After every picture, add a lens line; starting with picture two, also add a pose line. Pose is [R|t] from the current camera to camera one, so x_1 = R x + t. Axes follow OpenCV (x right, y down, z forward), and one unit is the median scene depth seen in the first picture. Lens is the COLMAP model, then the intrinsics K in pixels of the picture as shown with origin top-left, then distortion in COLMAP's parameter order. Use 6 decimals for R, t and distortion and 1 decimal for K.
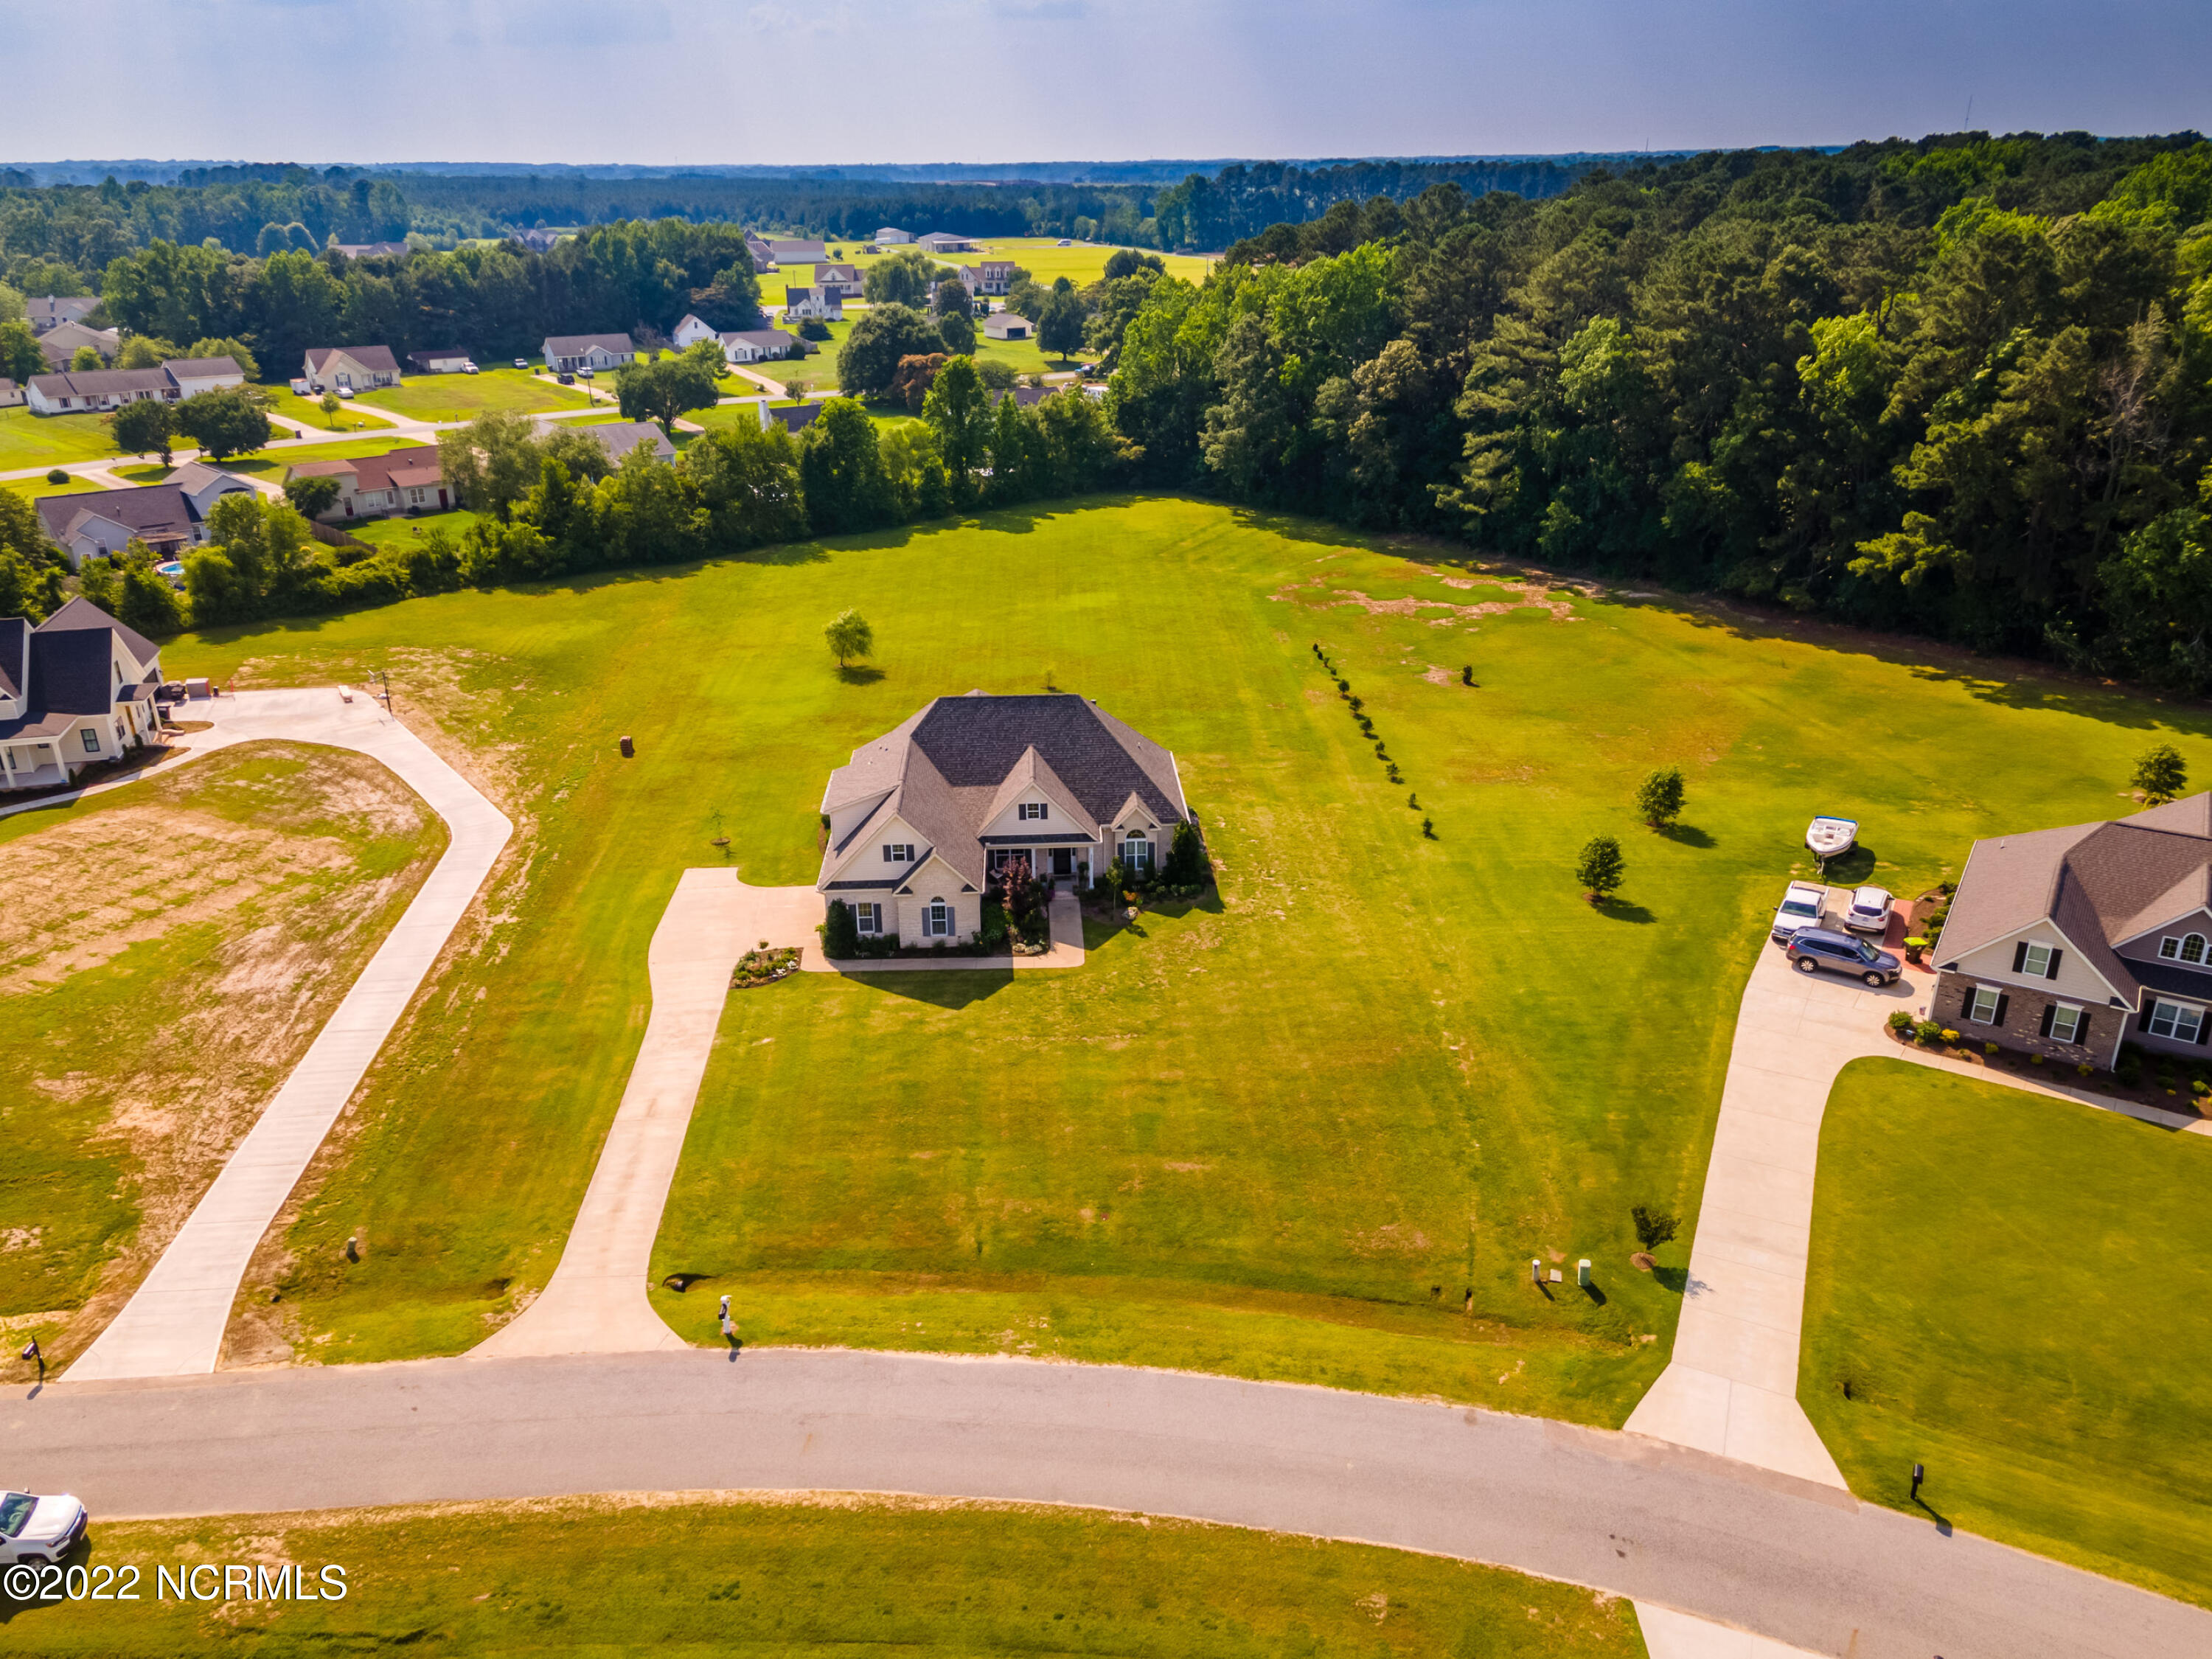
lens RADIAL K [[1610.3, 0, 1106.0], [0, 1610.3, 829.5], [0, 0, 1]] dist [0.048369, 0.005320]
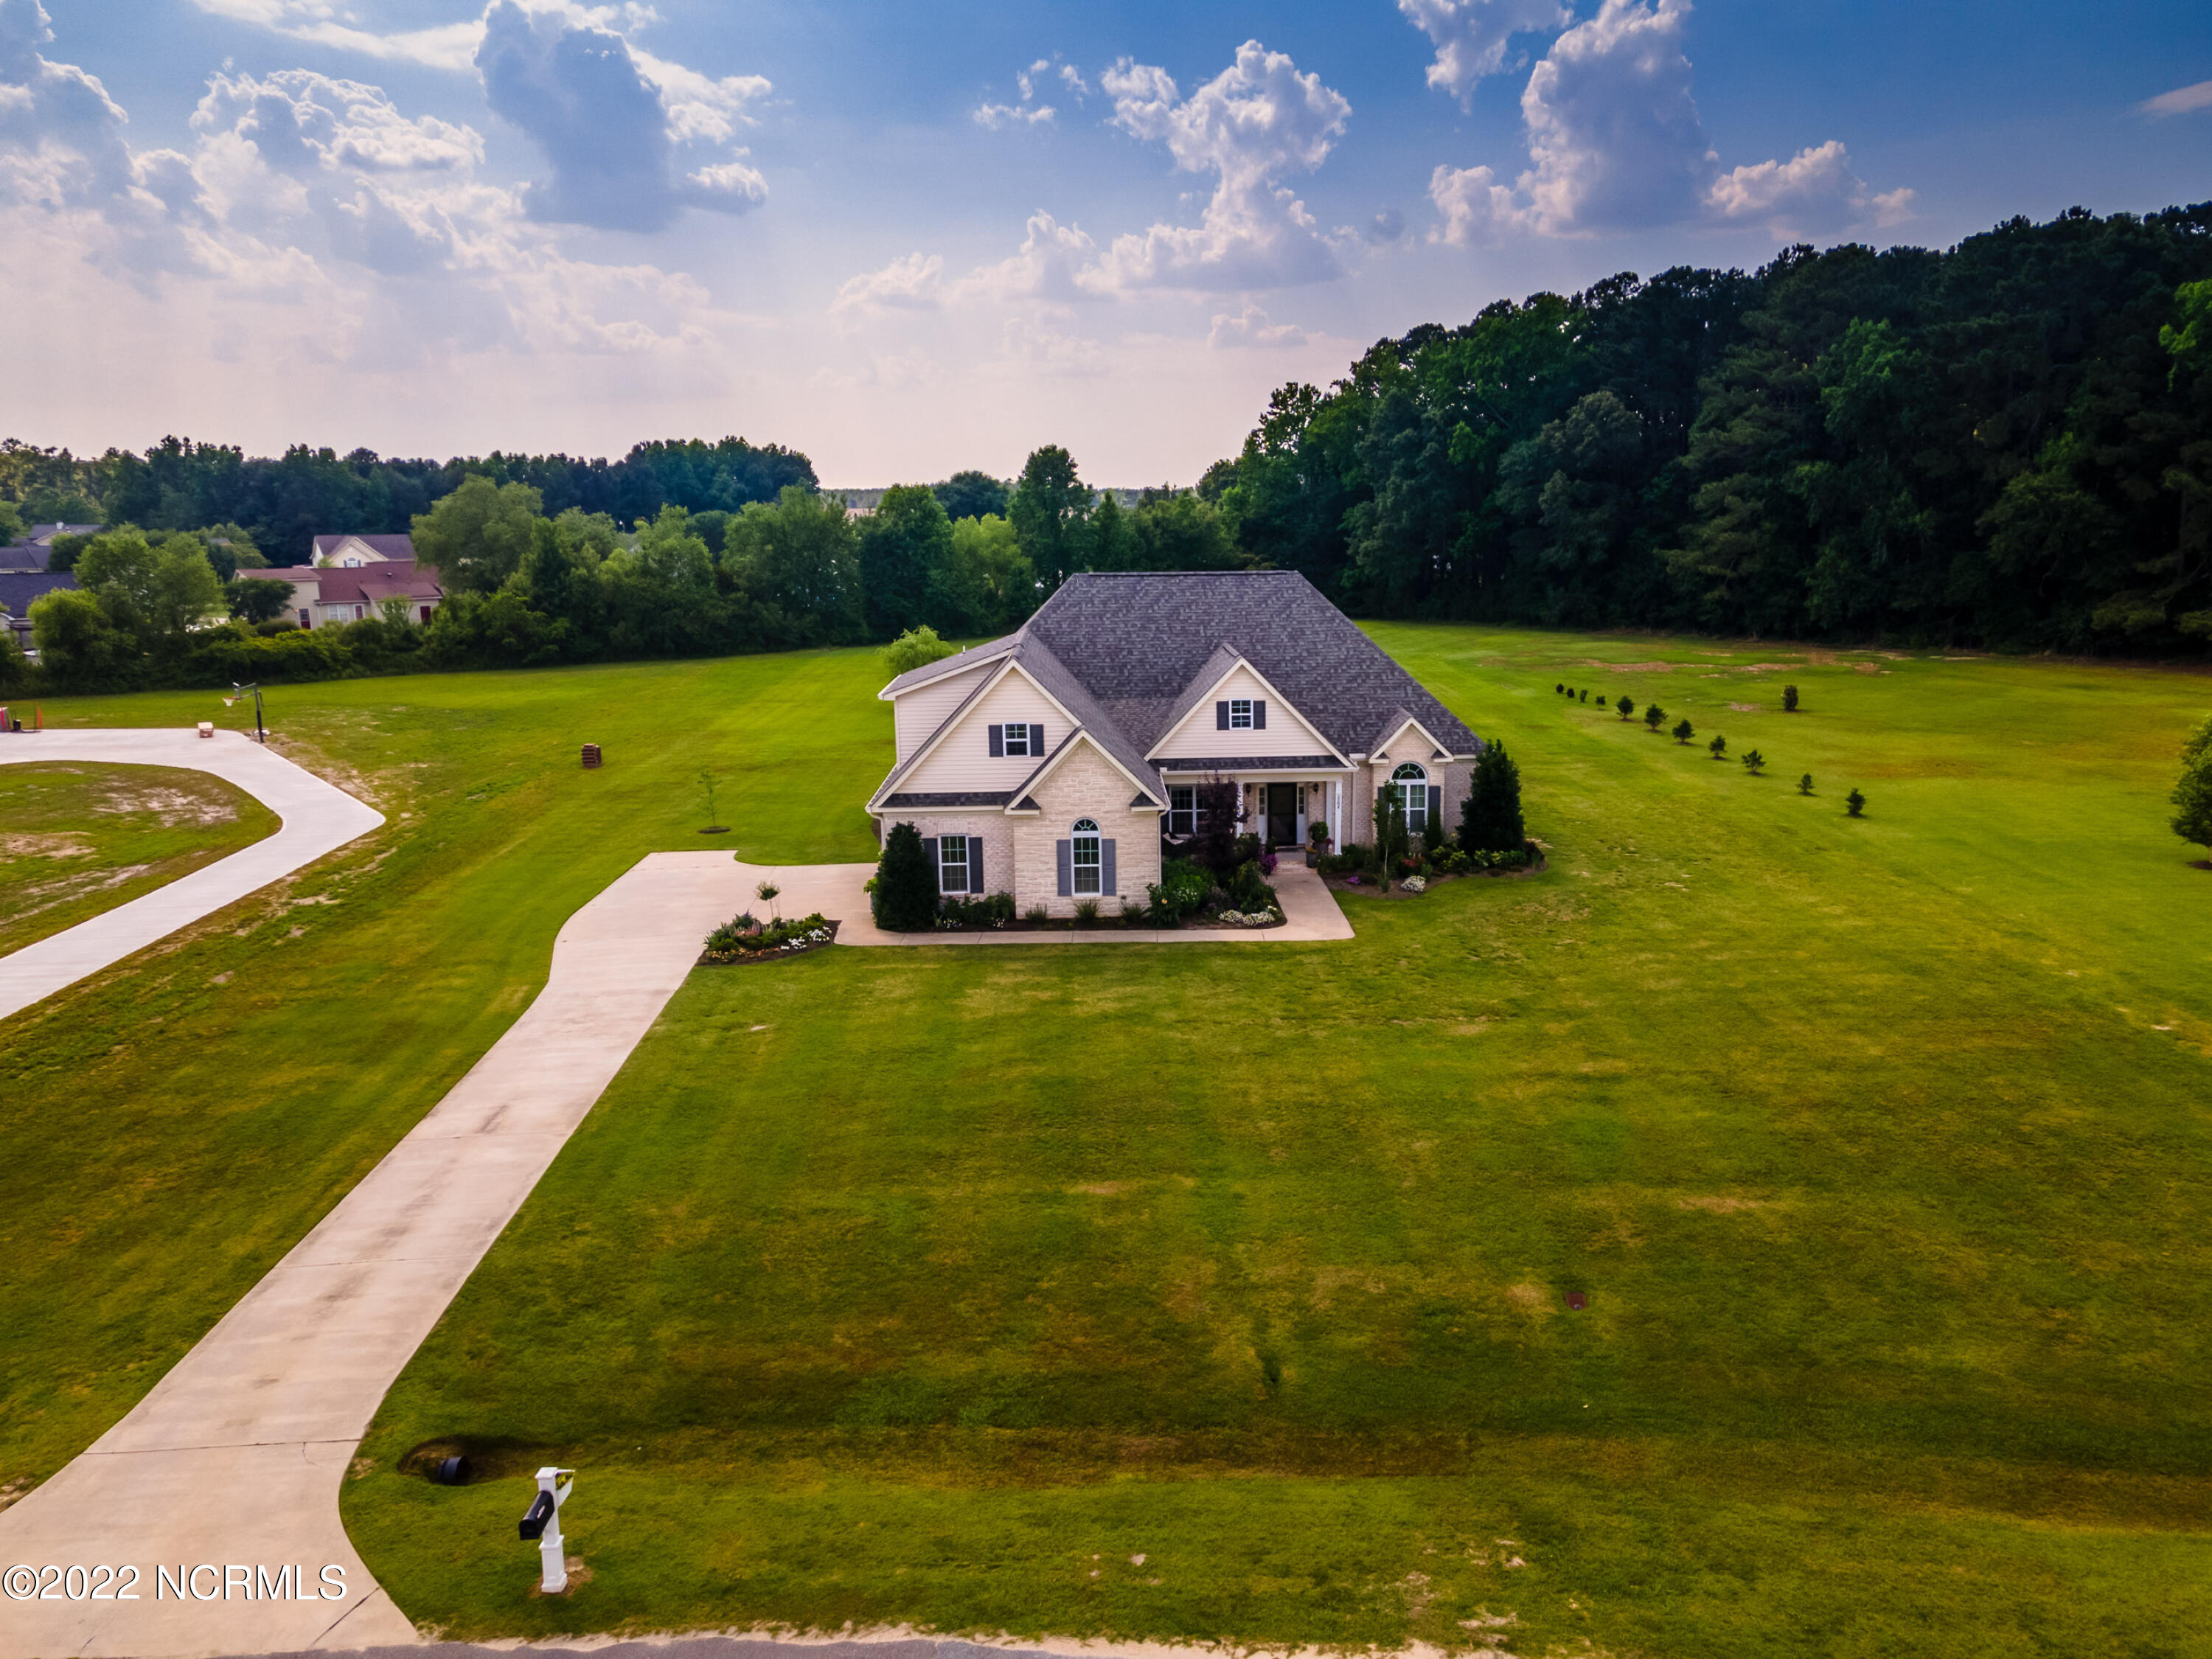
lens RADIAL K [[1642.4, 0, 1177.4], [0, 1642.4, 893.0], [0, 0, 1]] dist [0.005505, 0.087597]
pose [[0.999970, -0.006740, 0.003814, -0.074939], [0.007267, 0.986899, -0.161179, 0.156130], [-0.002678, 0.161201, 0.986918, 0.446638]]
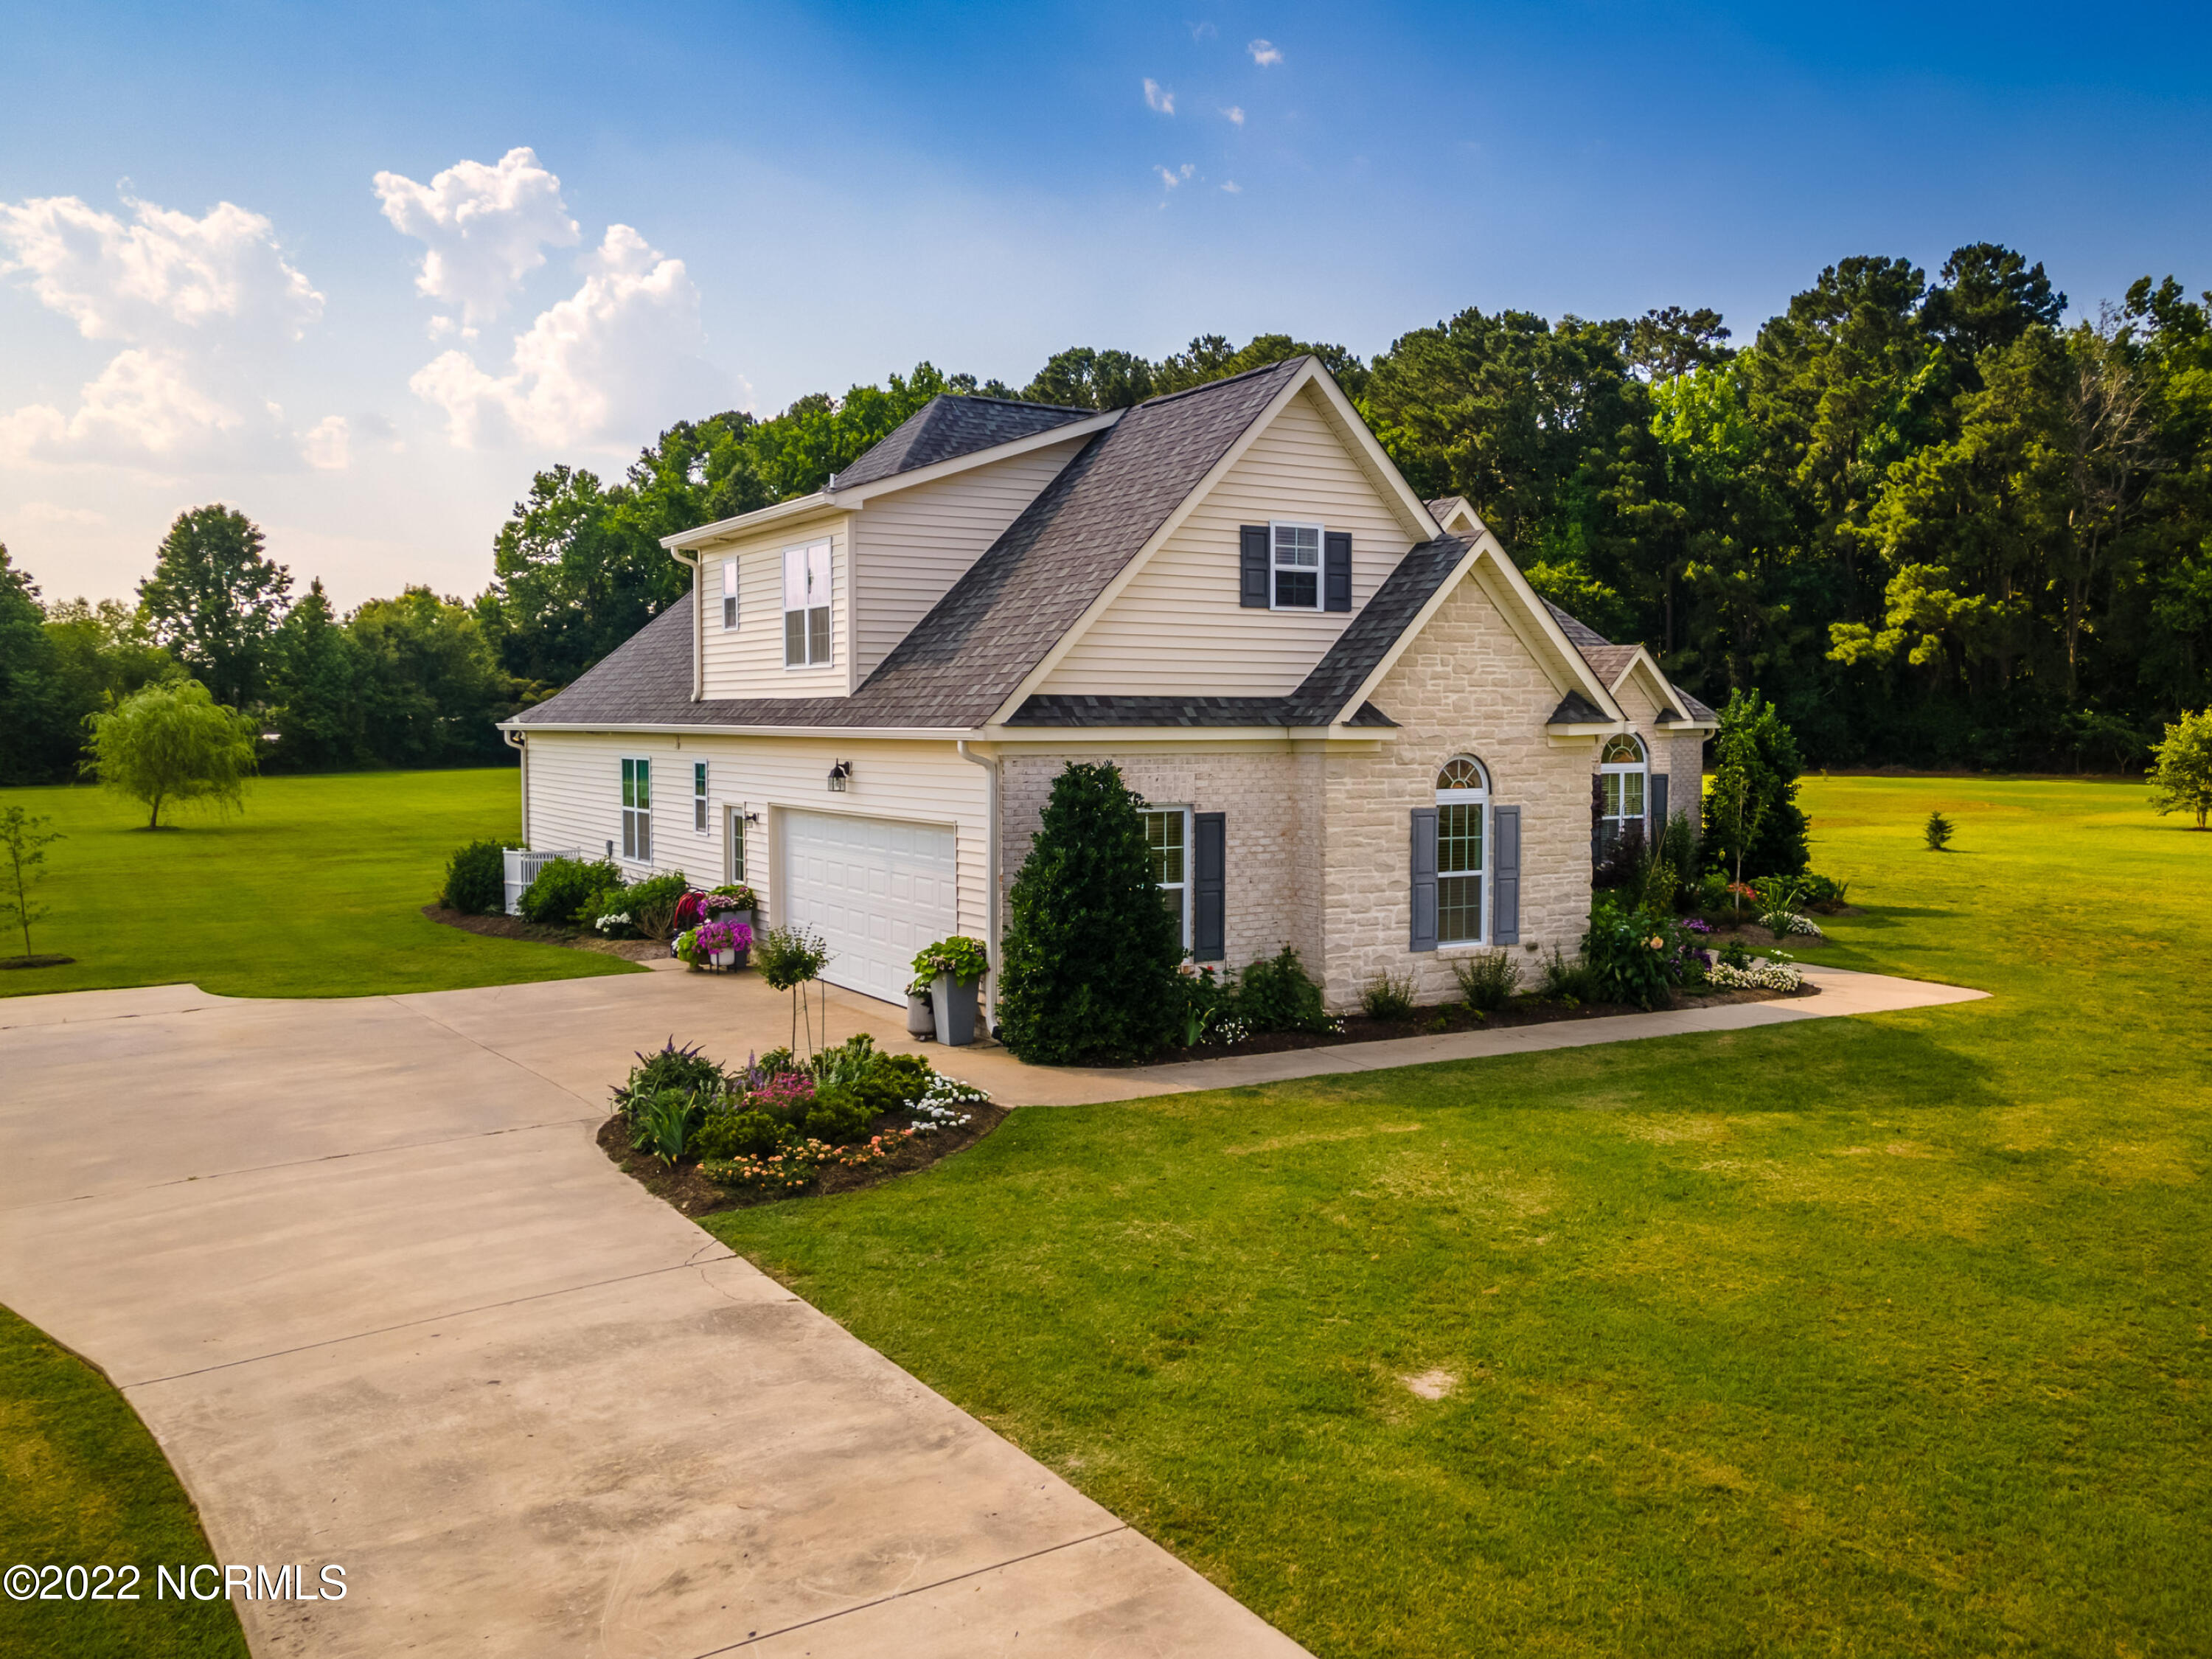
lens RADIAL K [[1791.5, 0, 1183.4], [0, 1791.5, 823.3], [0, 0, 1]] dist [0.002735, 0.145964]
pose [[0.868532, -0.025081, 0.494998, -0.262585], [0.188186, 0.940617, -0.282533, 0.113446], [-0.458518, 0.338541, 0.821676, 0.807510]]
